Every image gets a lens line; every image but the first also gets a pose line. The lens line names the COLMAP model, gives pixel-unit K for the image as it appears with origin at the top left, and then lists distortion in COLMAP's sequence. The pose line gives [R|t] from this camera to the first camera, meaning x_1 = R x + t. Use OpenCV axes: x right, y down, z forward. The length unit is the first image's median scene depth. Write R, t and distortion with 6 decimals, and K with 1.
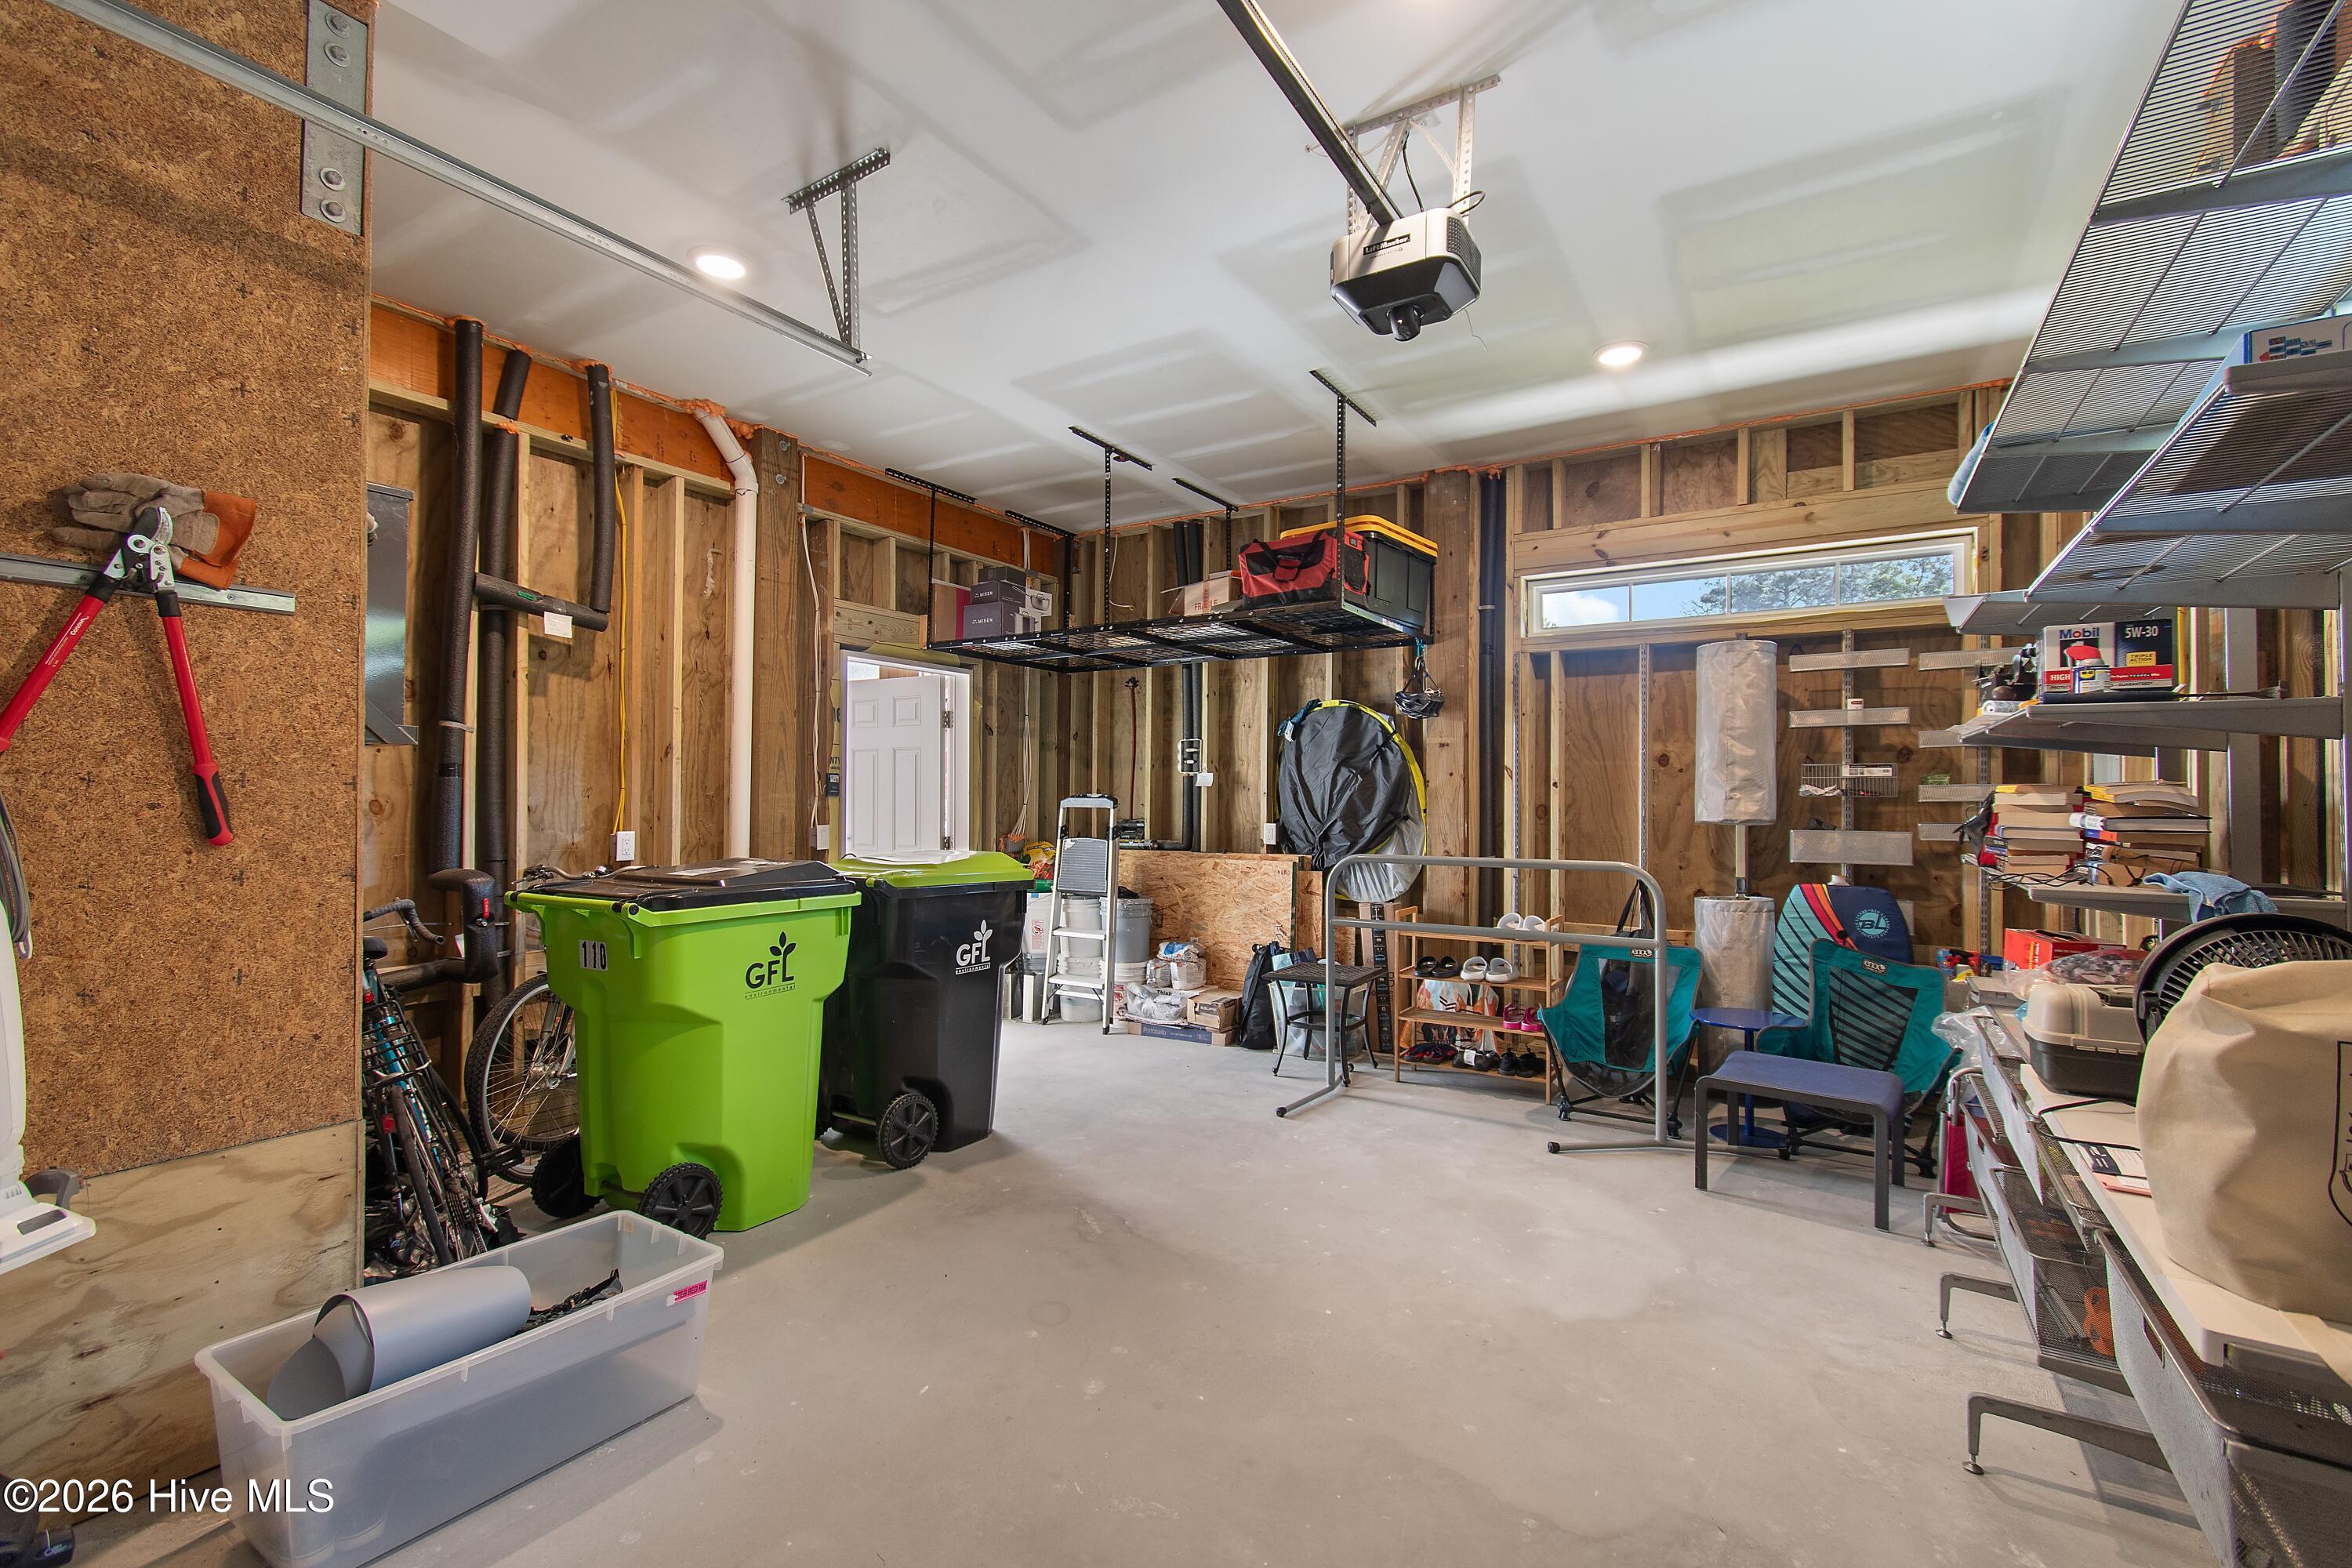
lens RADIAL K [[1072.0, 0, 1173.9], [0, 1072.0, 779.8], [0, 0, 1]] dist [0.003532, 0.000068]
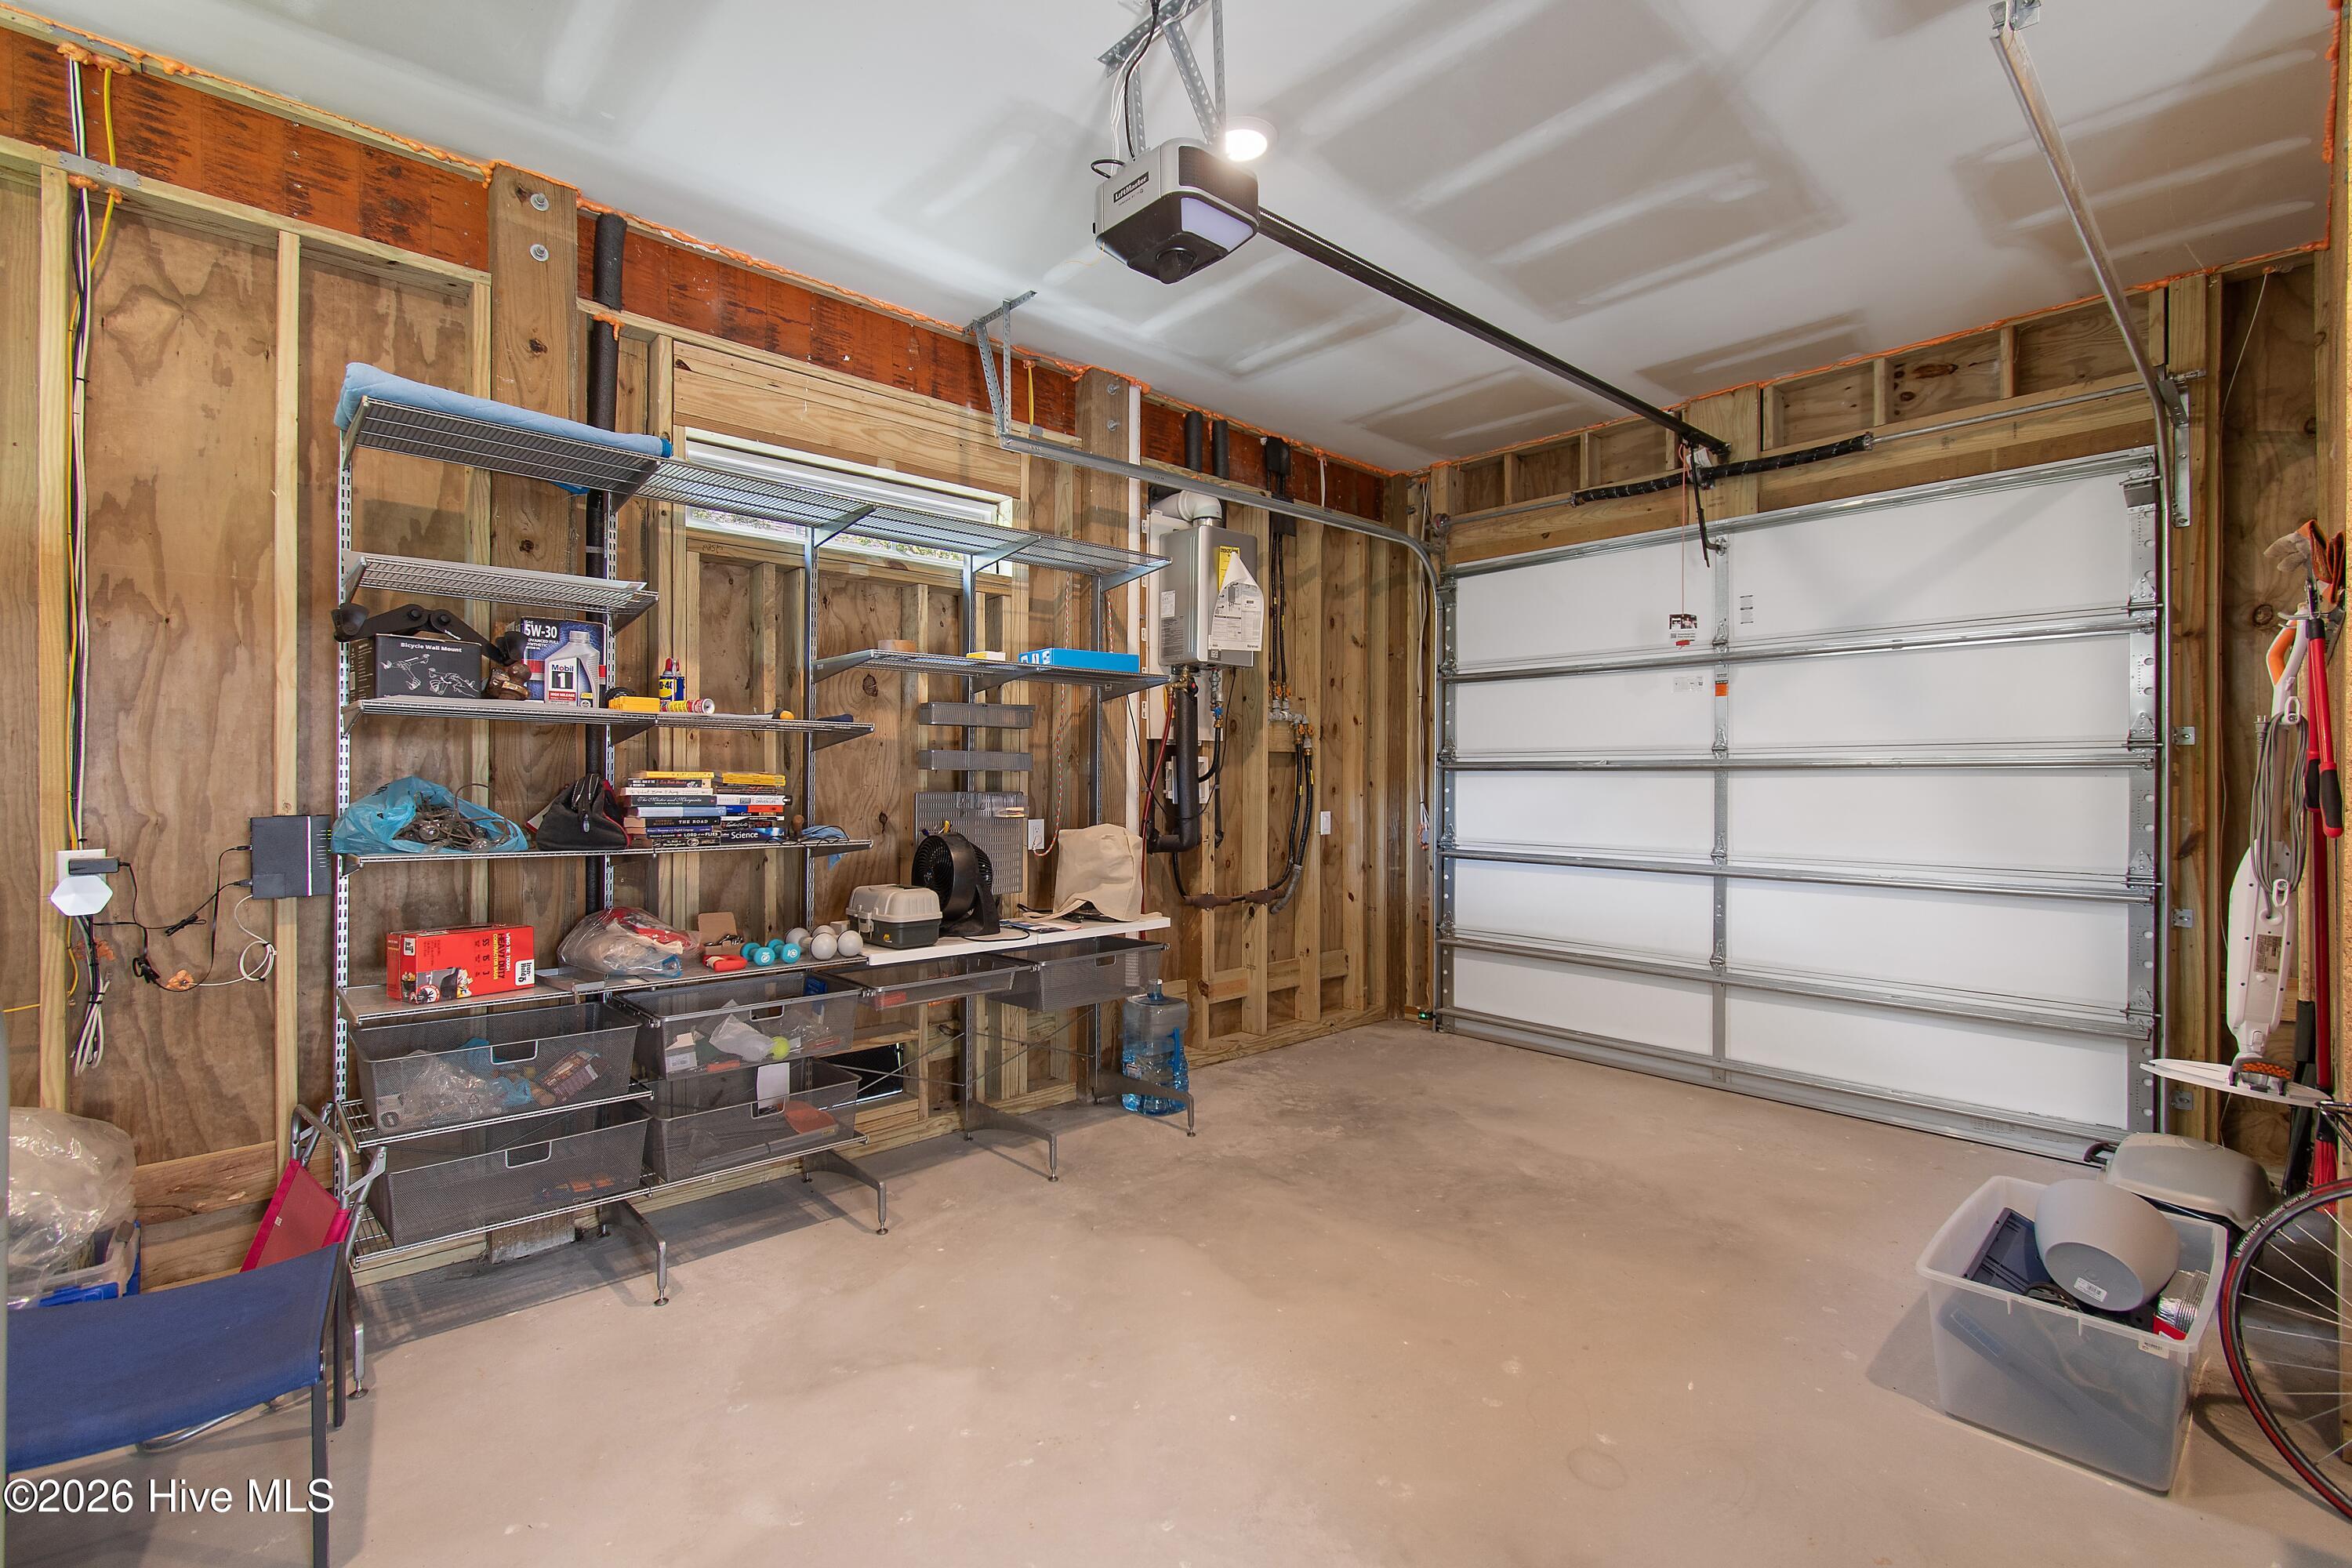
lens RADIAL K [[1072.0, 0, 1177.6], [0, 1072.0, 778.5], [0, 0, 1]] dist [0.003532, 0.000068]
pose [[-0.966088, -0.003899, 0.258182, -0.025347], [-0.005811, 0.999961, -0.006645, 0.016106], [-0.258146, -0.007920, -0.966073, 1.807408]]
